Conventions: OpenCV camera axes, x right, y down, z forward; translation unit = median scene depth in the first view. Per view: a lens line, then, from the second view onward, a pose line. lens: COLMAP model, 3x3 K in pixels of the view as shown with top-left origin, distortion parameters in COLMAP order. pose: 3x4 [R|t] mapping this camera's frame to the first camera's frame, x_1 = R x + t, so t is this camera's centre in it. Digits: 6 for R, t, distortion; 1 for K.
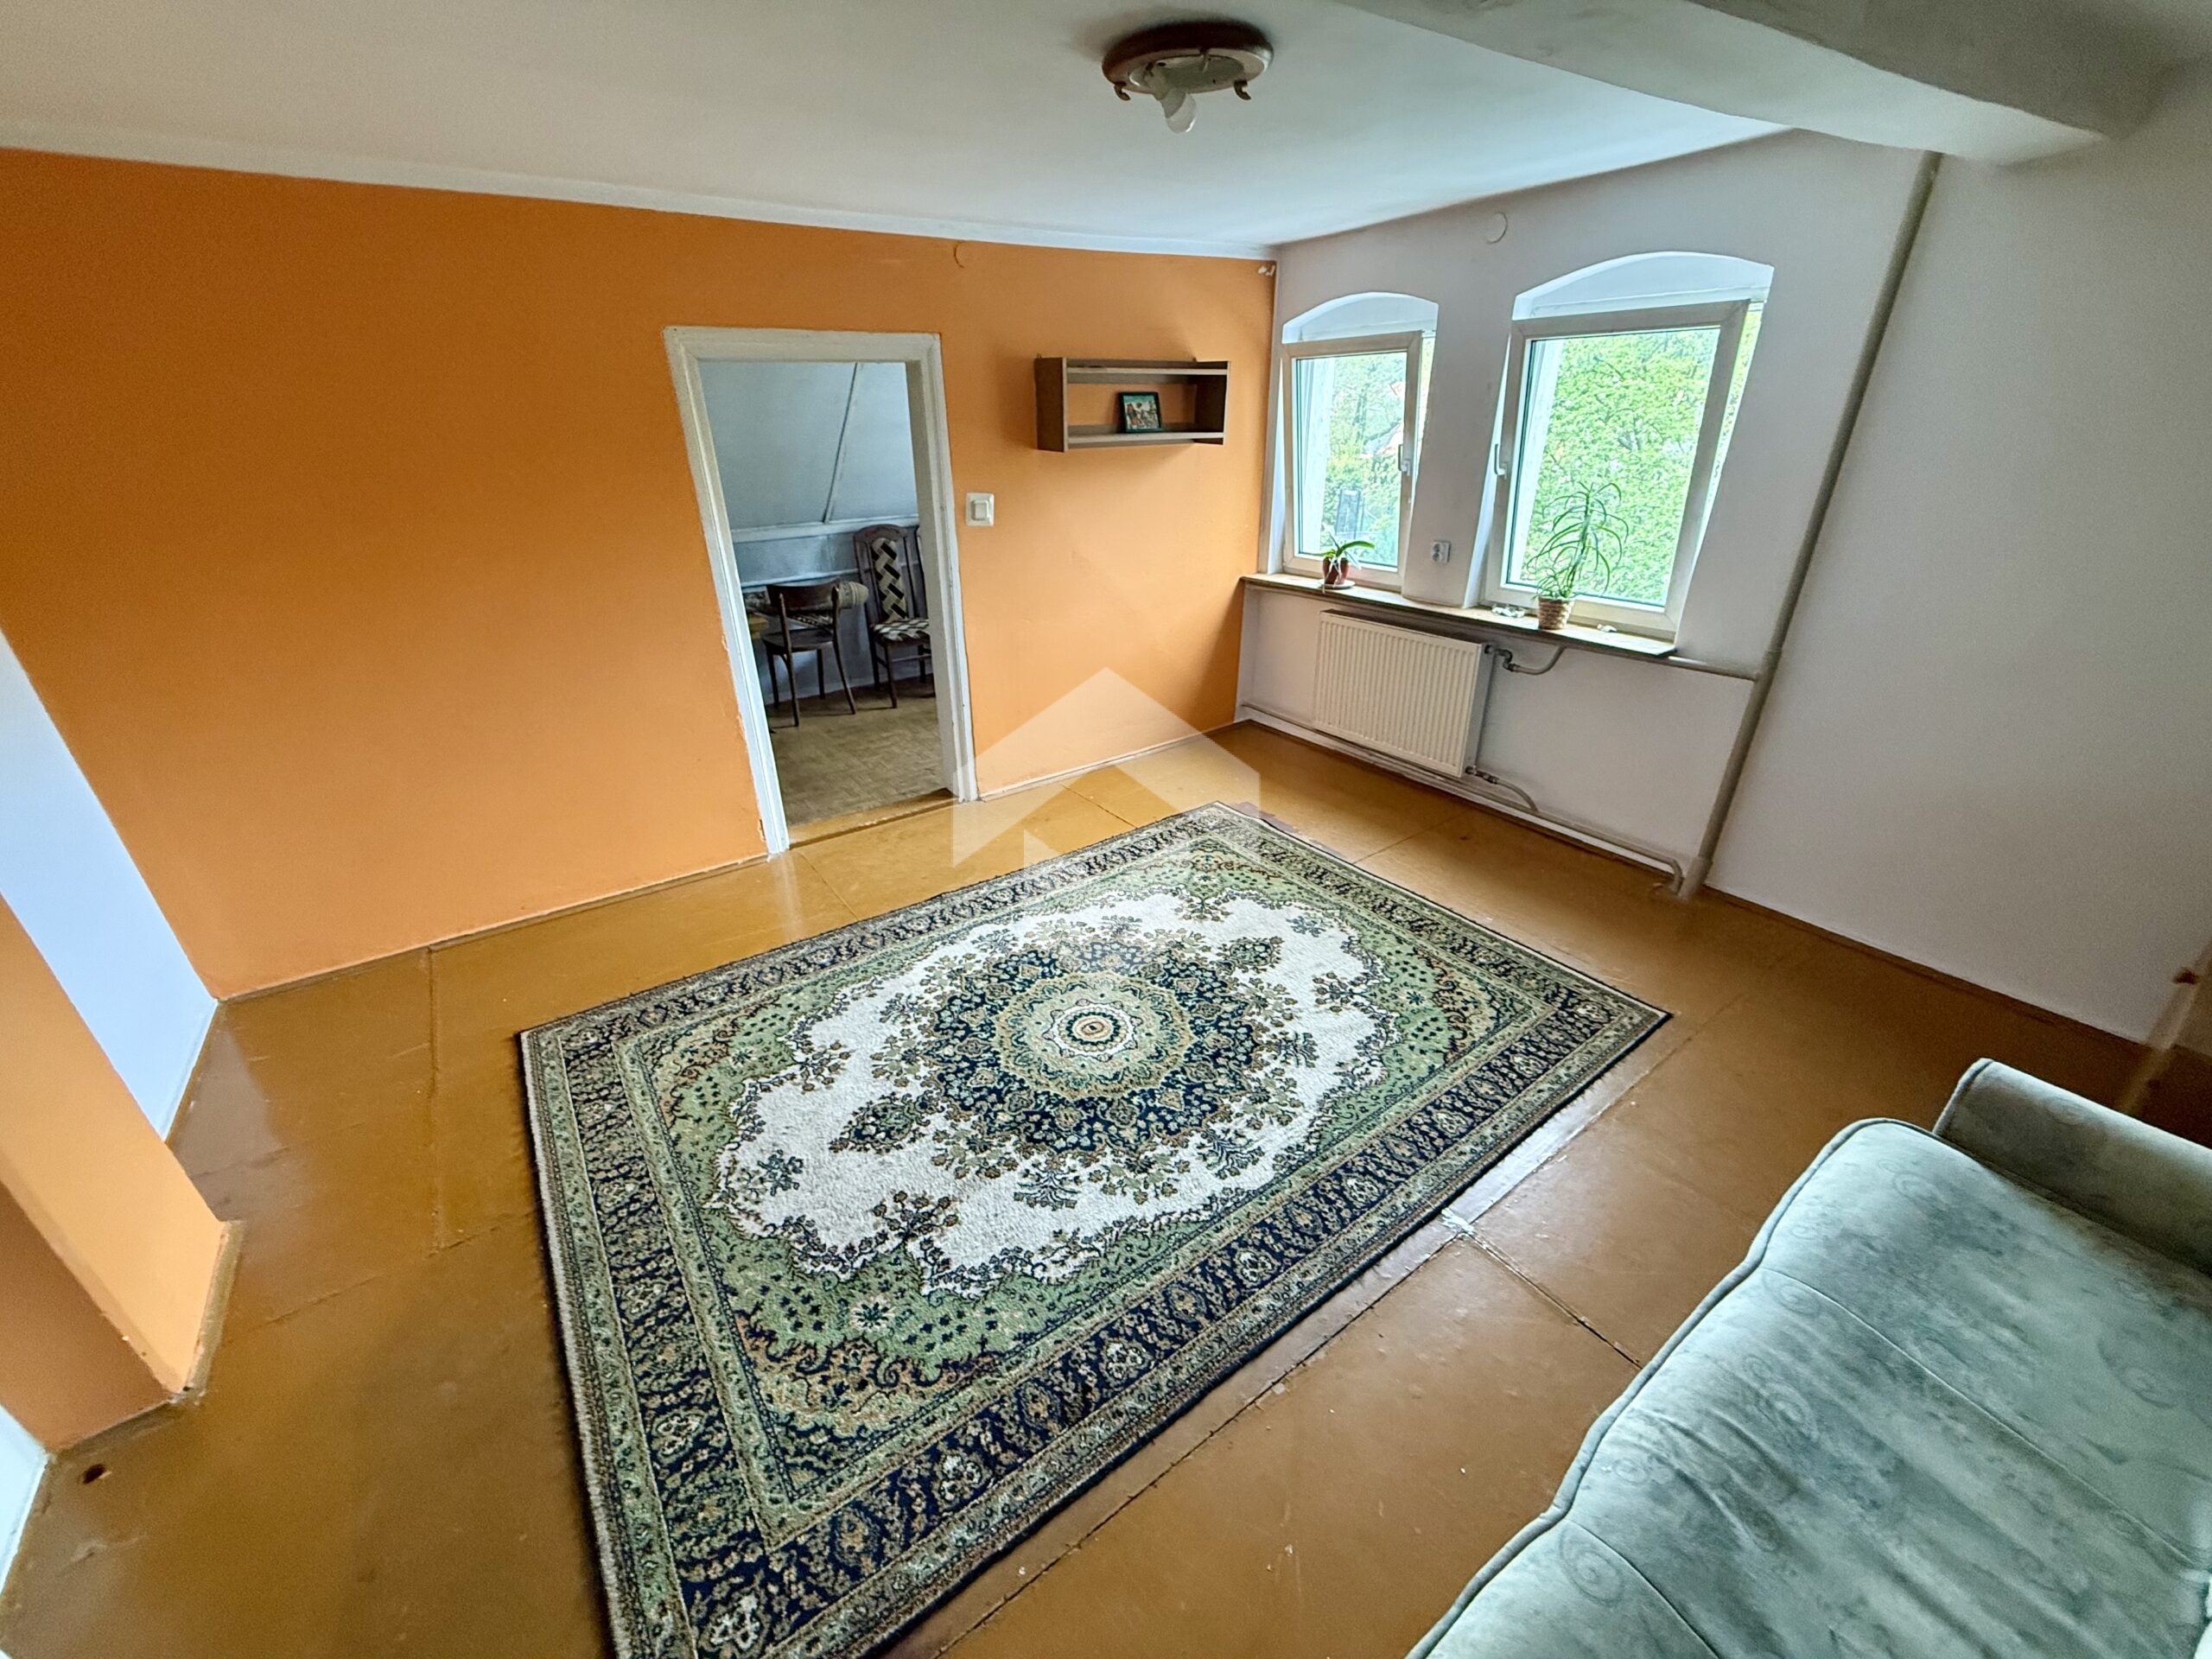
lens RADIAL K [[877.0, 0, 1100.2], [0, 877.0, 829.2], [0, 0, 1]] dist [-0.000665, 0.000008]
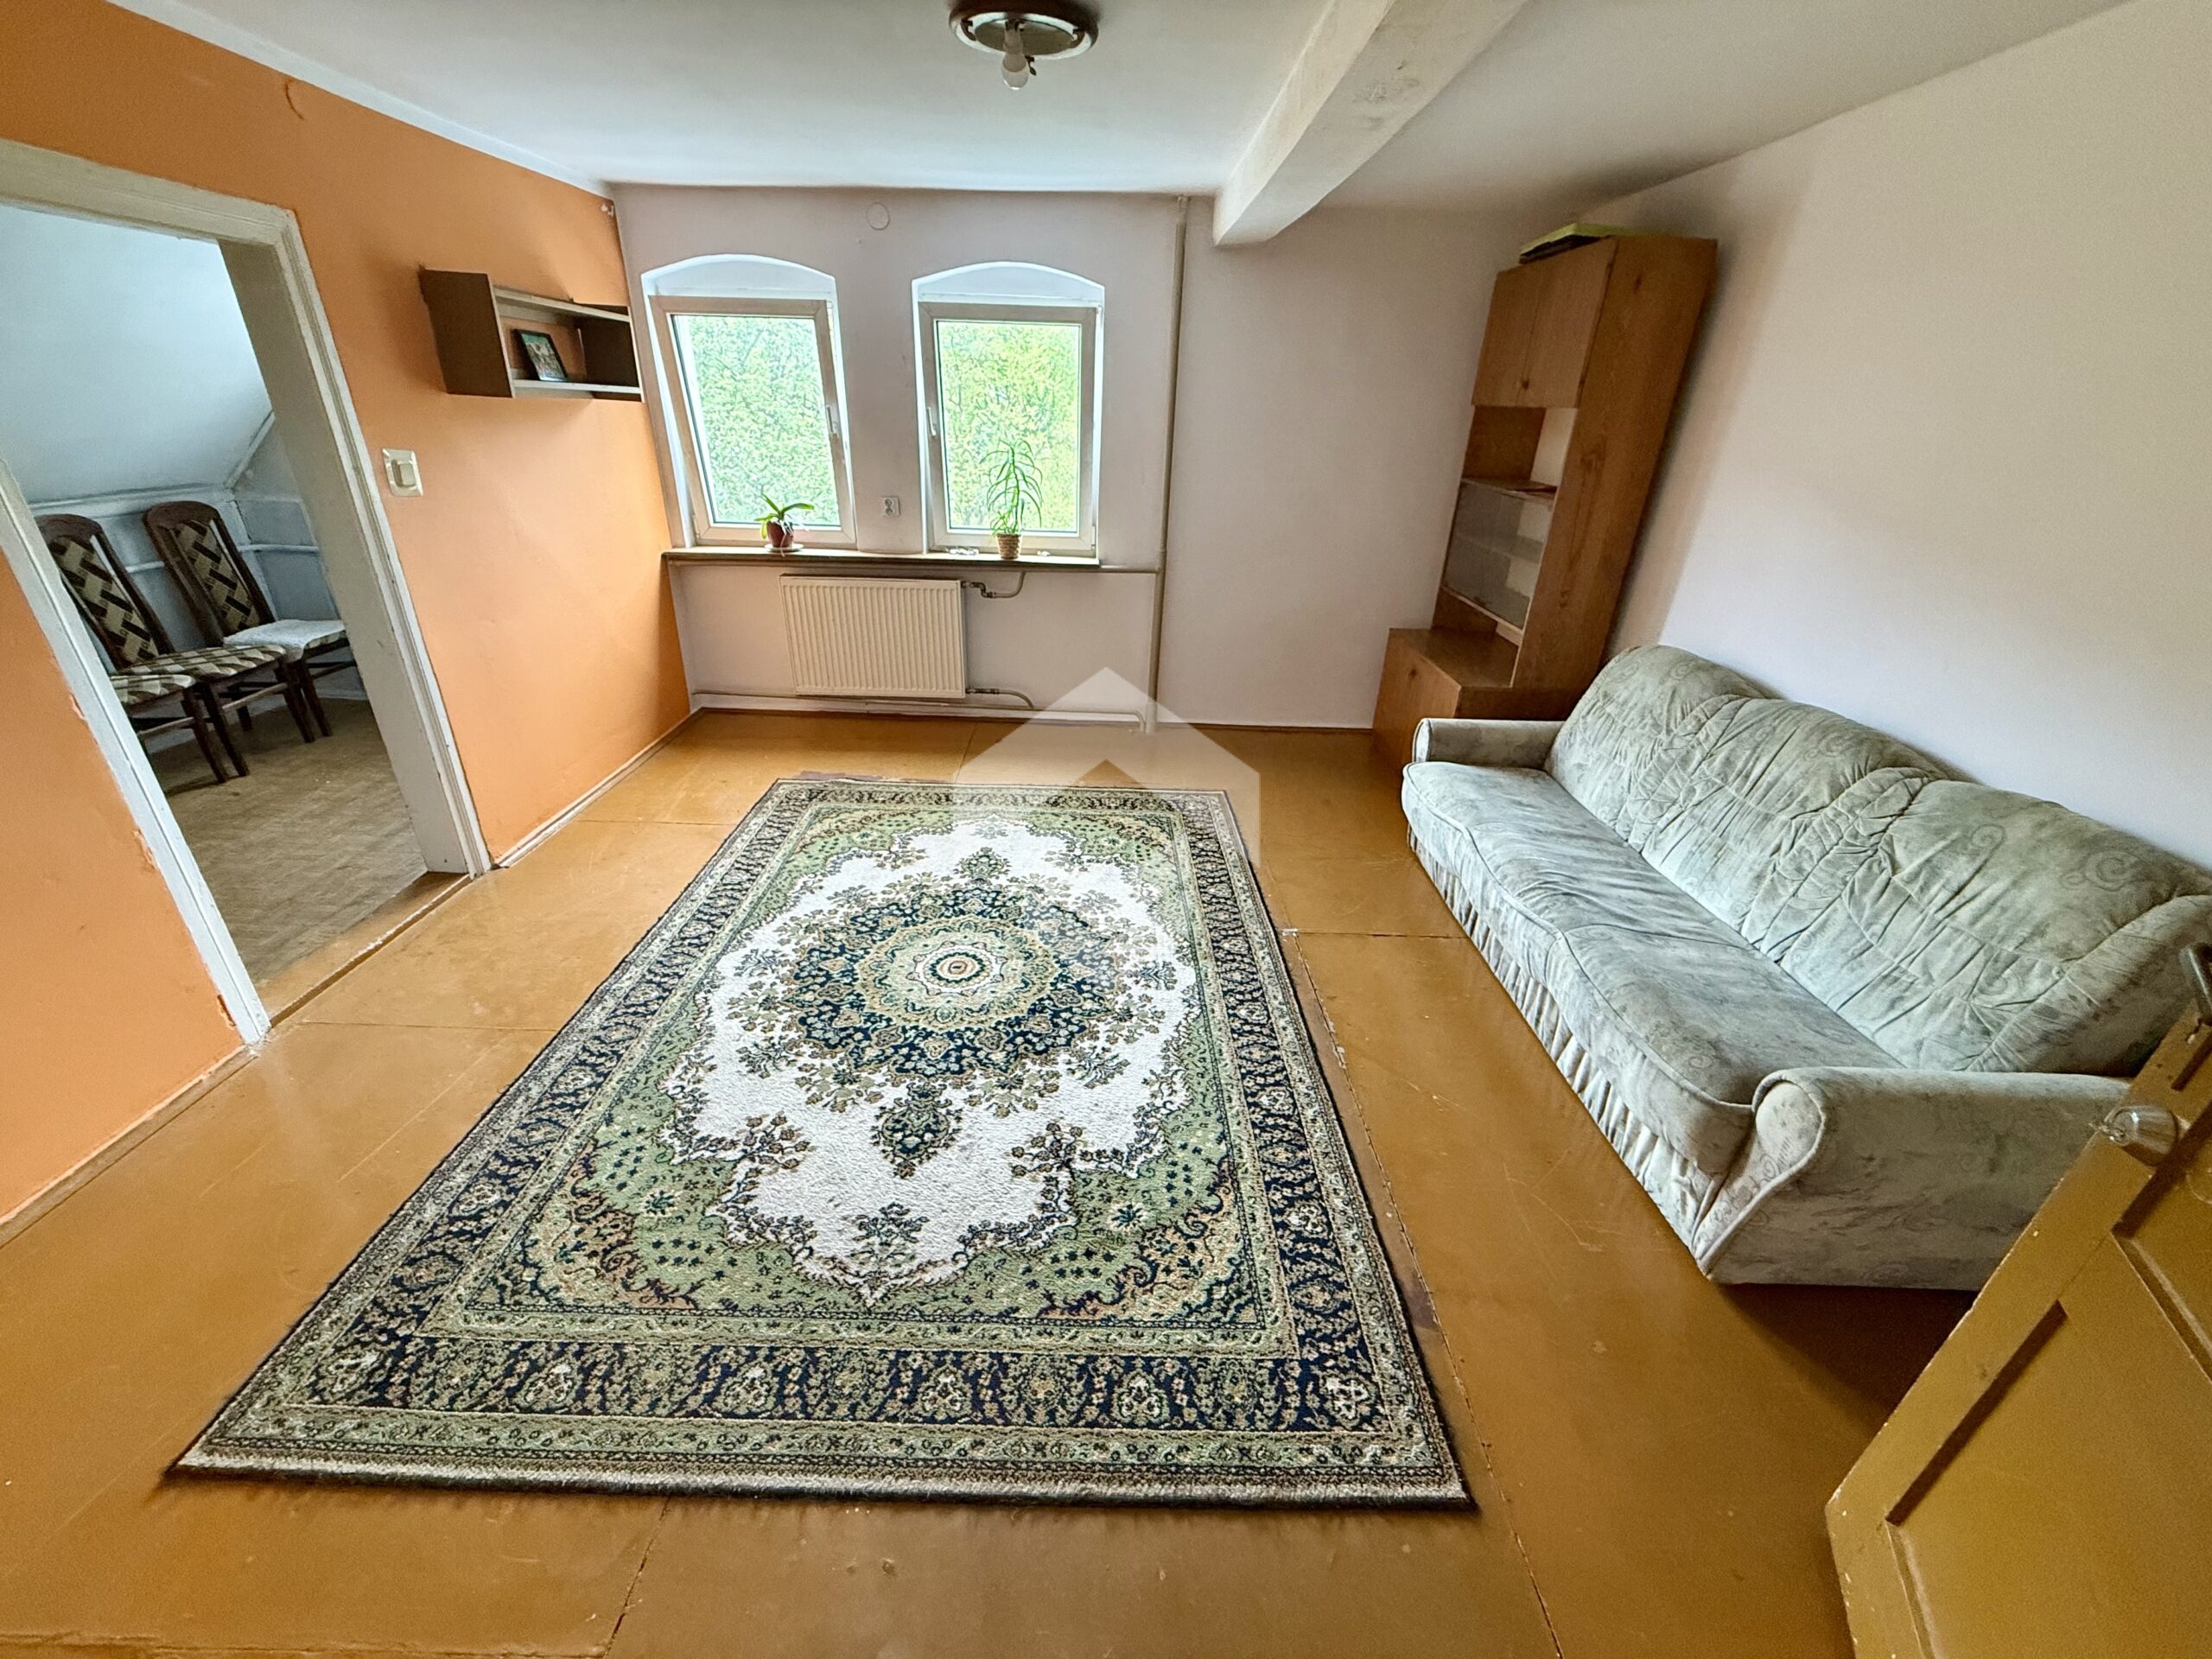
lens RADIAL K [[877.0, 0, 1091.8], [0, 877.0, 833.6], [0, 0, 1]] dist [-0.000665, 0.000008]
pose [[0.580687, -0.320217, 0.748508, -0.630989], [0.316976, 0.935777, 0.154424, -0.024424], [-0.749886, 0.147587, 0.644895, 0.213530]]
